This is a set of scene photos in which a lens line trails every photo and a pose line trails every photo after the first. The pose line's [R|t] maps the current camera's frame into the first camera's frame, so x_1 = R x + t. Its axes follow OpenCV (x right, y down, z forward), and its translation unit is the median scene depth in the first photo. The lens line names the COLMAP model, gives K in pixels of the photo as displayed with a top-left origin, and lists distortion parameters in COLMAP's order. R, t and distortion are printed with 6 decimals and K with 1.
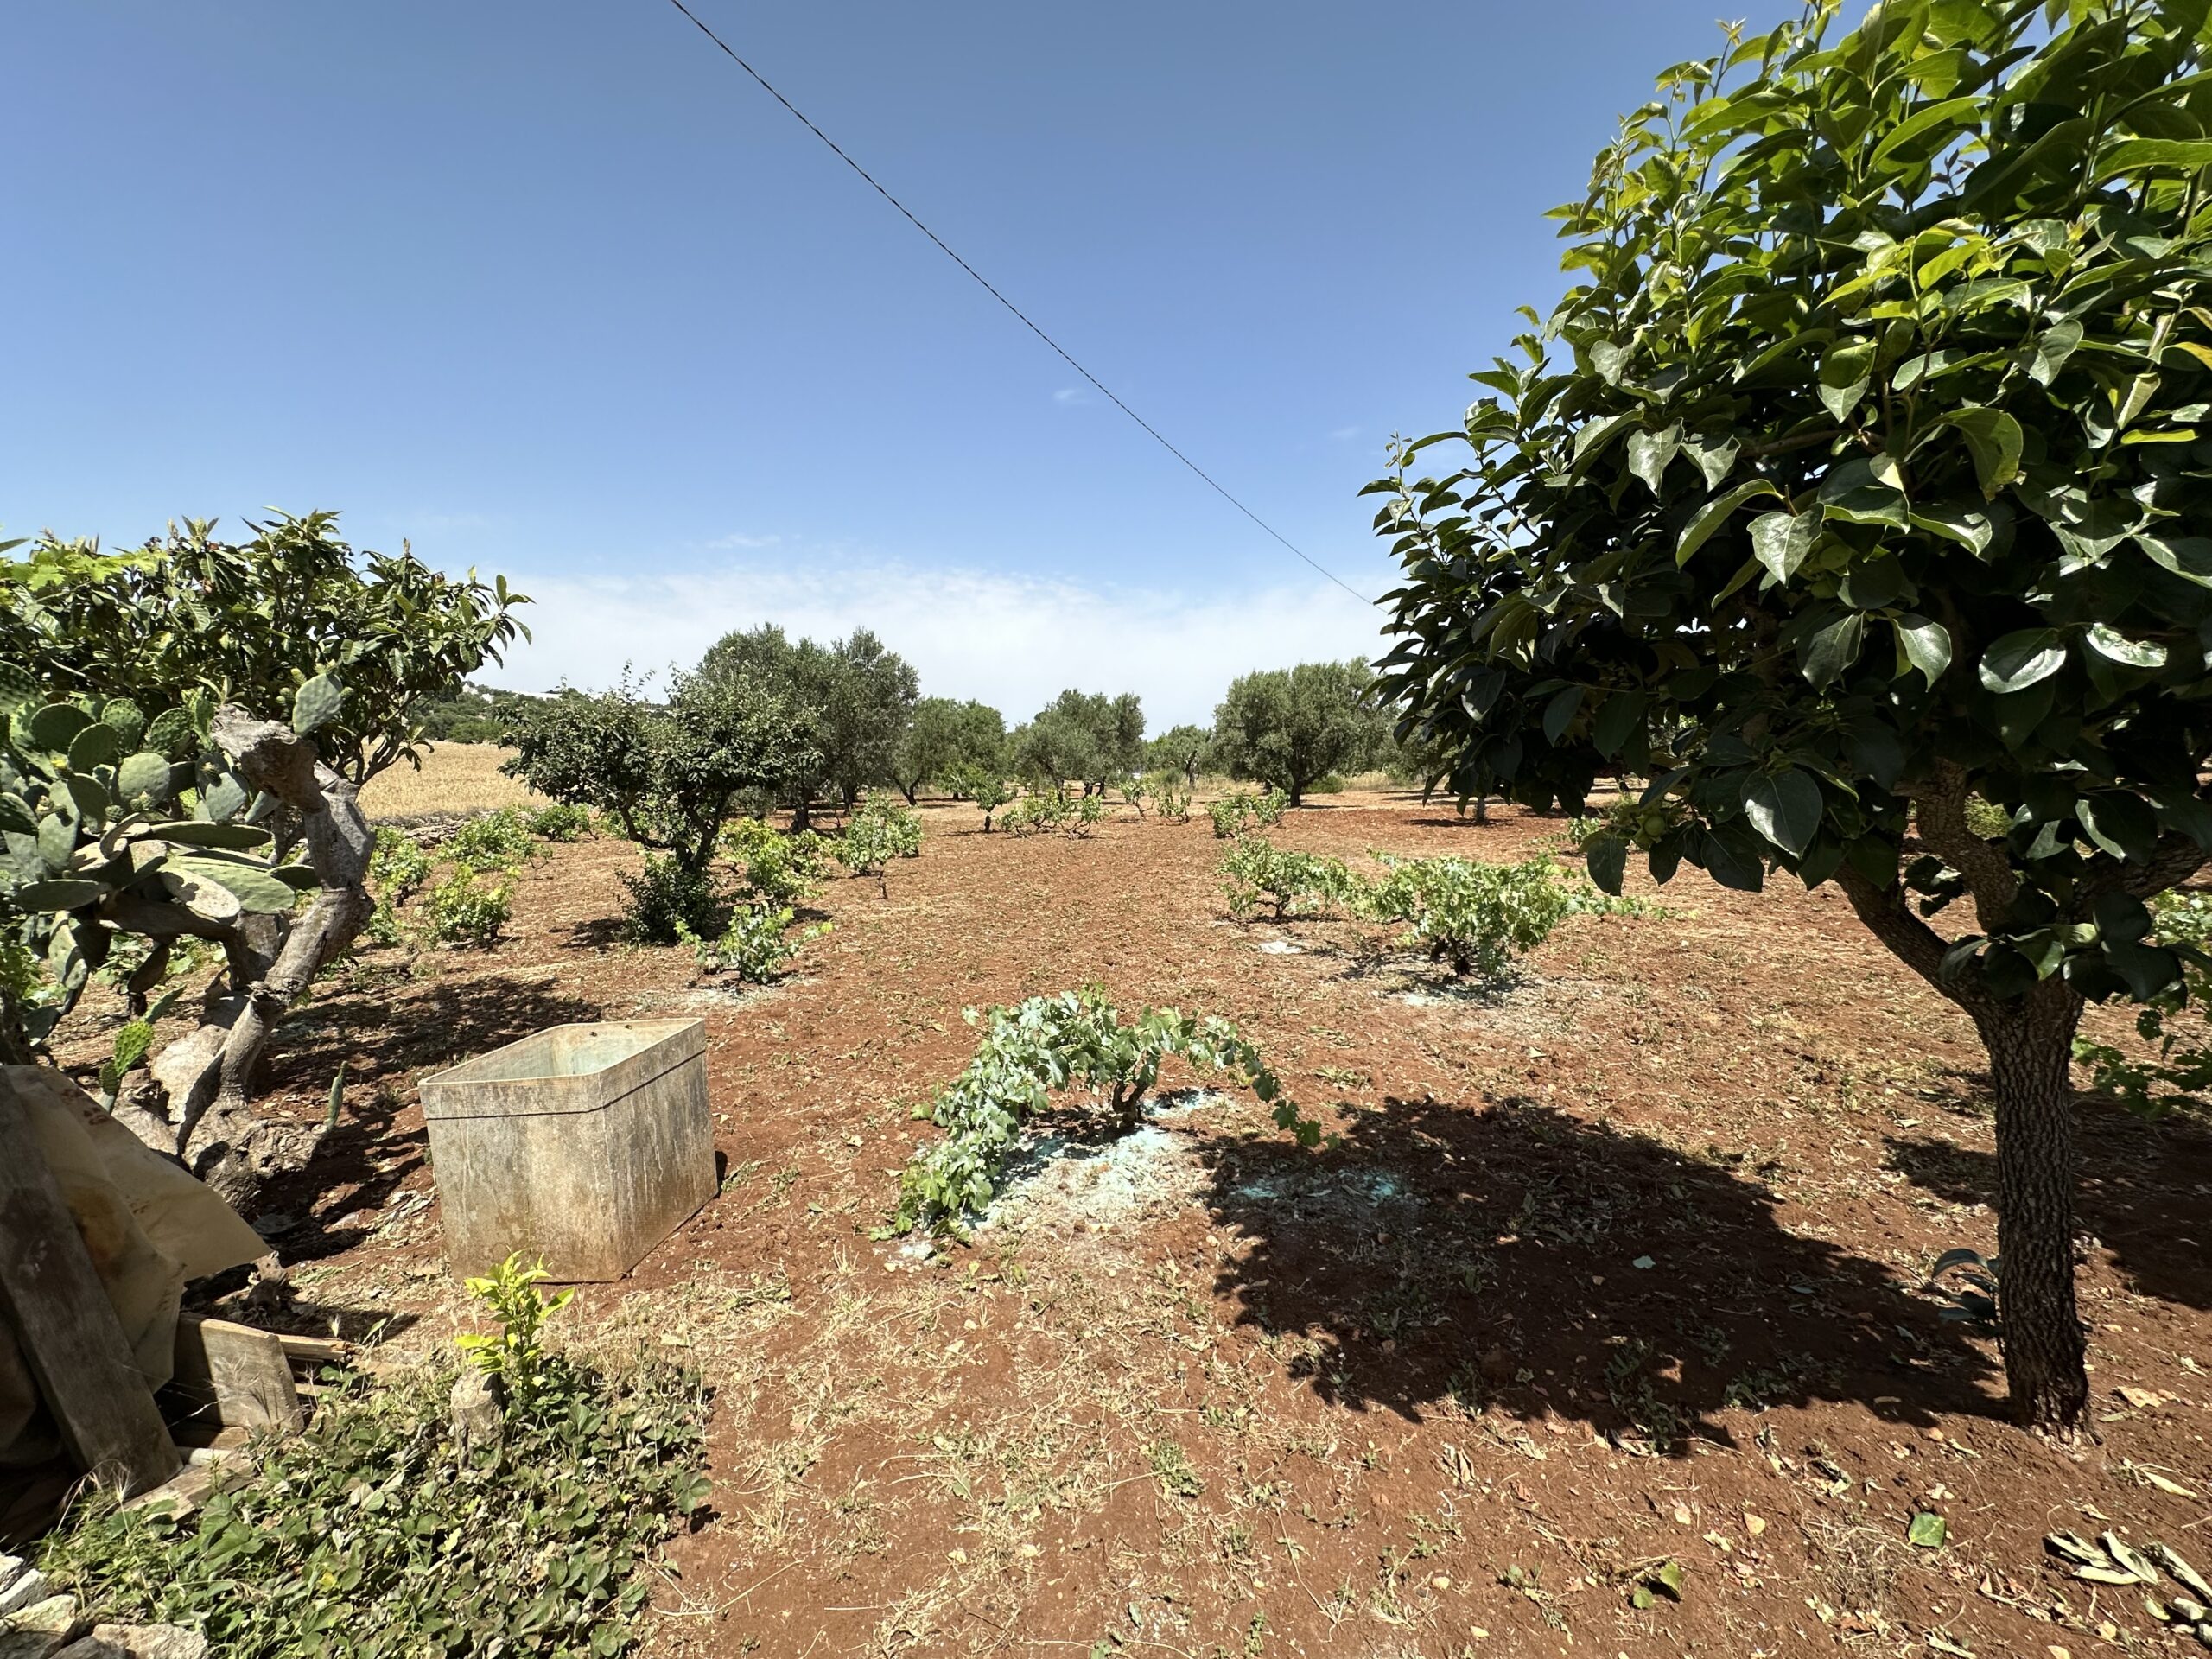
lens RADIAL K [[880.3, 0, 1102.7], [0, 880.3, 832.5], [0, 0, 1]] dist [-0.002849, 0.000971]
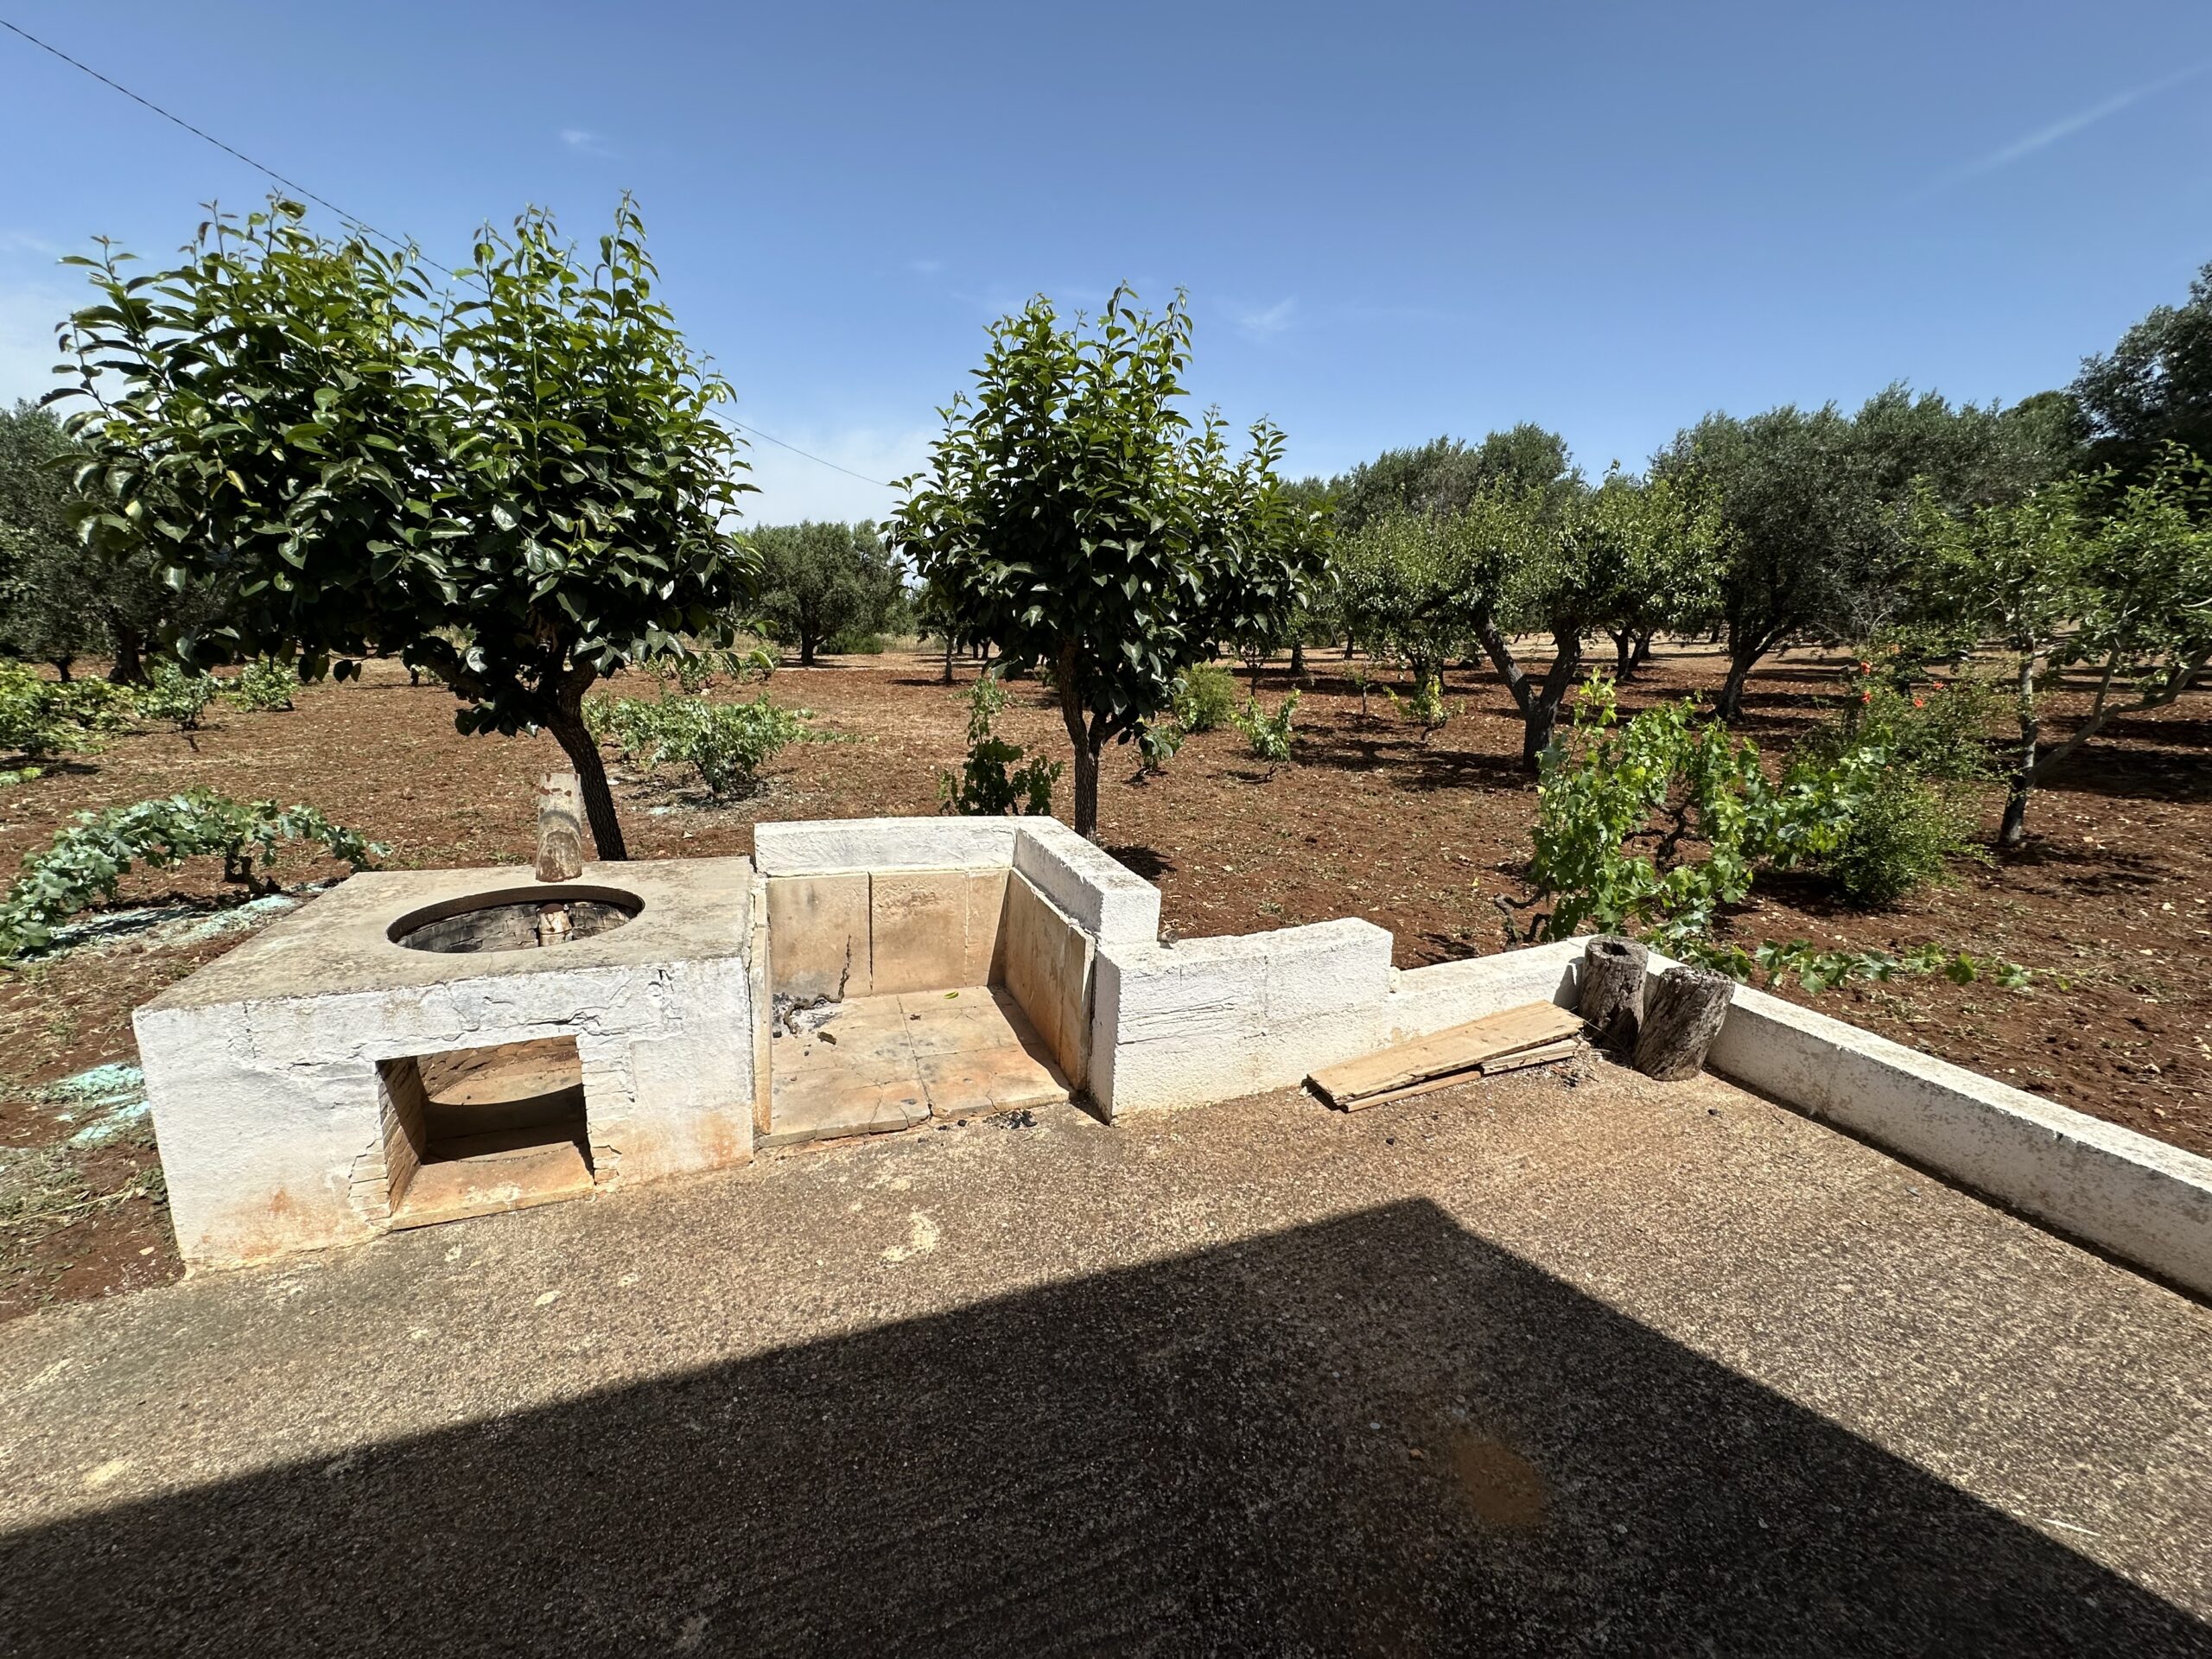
lens RADIAL K [[880.3, 0, 1104.4], [0, 880.3, 829.5], [0, 0, 1]] dist [-0.002849, 0.000971]
pose [[0.900825, -0.055813, 0.430581, 0.351220], [-0.009759, 0.988850, 0.148594, 0.017170], [-0.434073, -0.138059, 0.890236, -0.402105]]
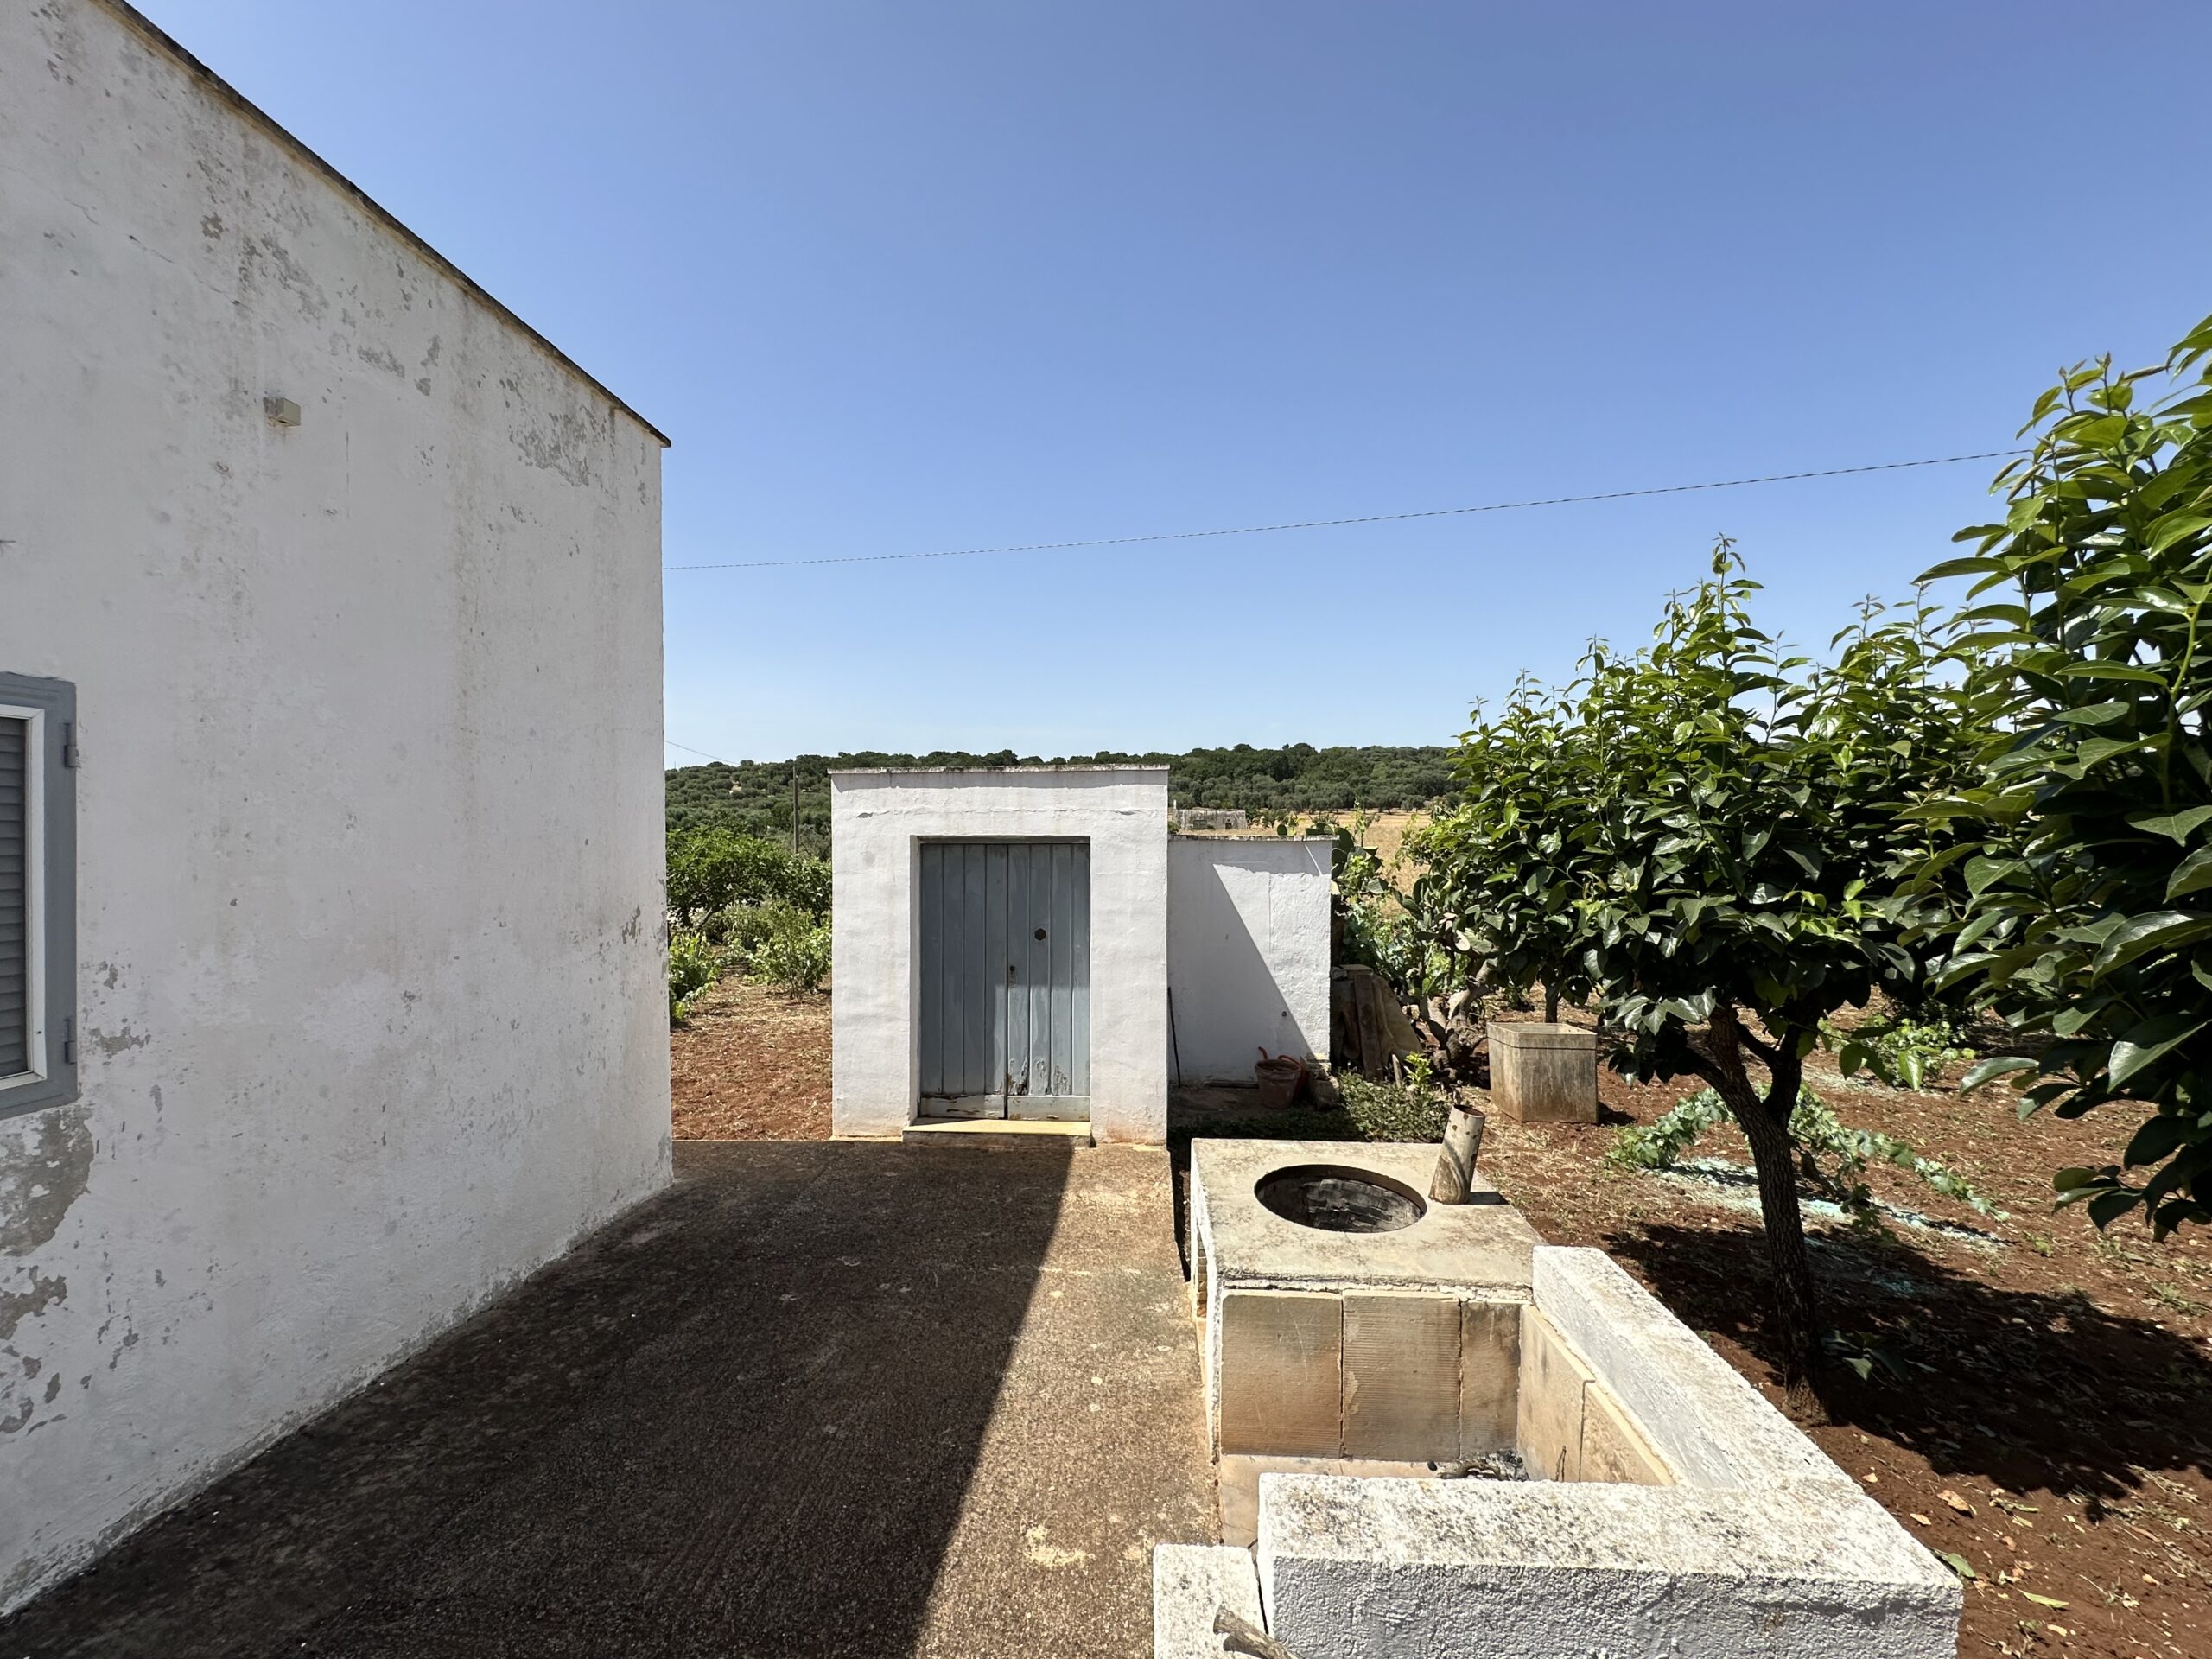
lens RADIAL K [[880.3, 0, 1103.9], [0, 880.3, 831.3], [0, 0, 1]] dist [-0.002849, 0.000971]
pose [[0.043361, -0.003397, -0.999054, 0.755987], [-0.081335, 0.996663, -0.006919, -0.071901], [0.995743, 0.081558, 0.042940, -0.138108]]
